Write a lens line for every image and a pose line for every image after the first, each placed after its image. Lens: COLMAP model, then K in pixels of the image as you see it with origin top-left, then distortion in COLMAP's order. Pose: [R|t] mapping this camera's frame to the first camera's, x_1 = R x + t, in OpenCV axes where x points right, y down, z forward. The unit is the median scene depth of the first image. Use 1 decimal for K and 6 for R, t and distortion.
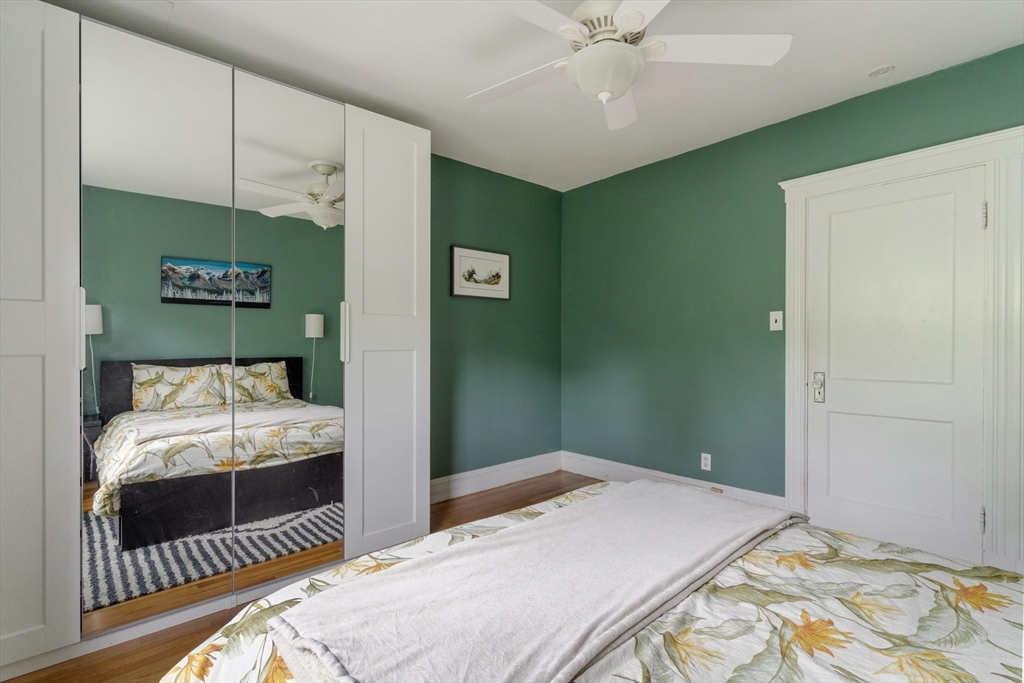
lens RADIAL K [[488.9, 0, 510.5], [0, 488.9, 348.4], [0, 0, 1]] dist [0.000352, -0.000106]
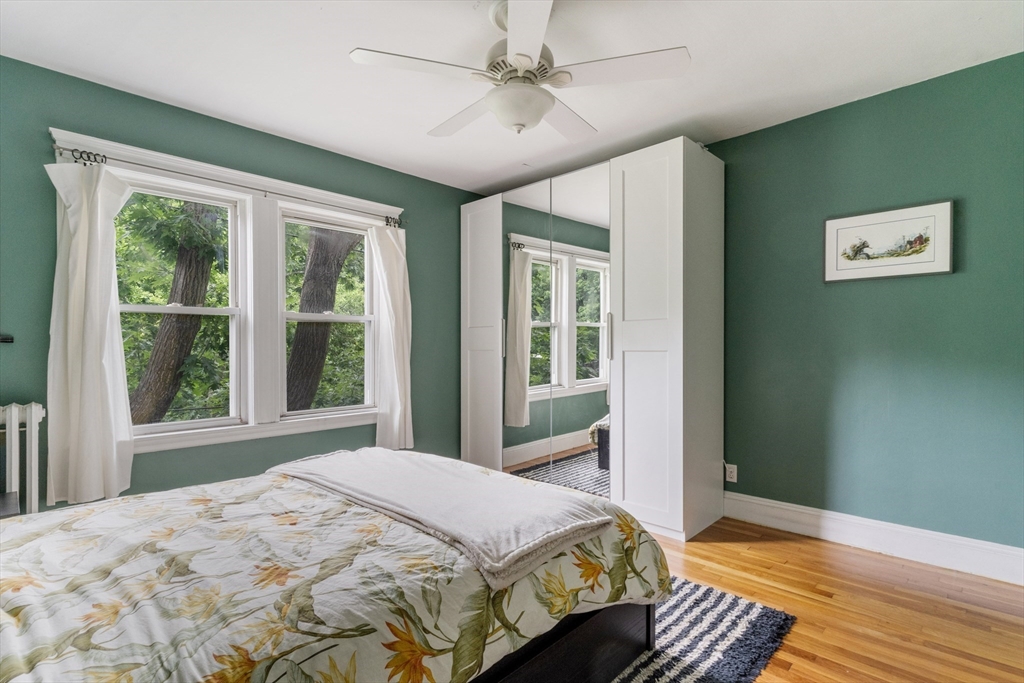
lens RADIAL K [[490.2, 0, 509.8], [0, 490.2, 338.5], [0, 0, 1]] dist [0.004819, -0.000146]
pose [[0.074141, -0.001313, -0.997247, 0.626619], [-0.001140, 0.999998, -0.001401, -0.015829], [0.997247, 0.001241, 0.074139, 0.427300]]
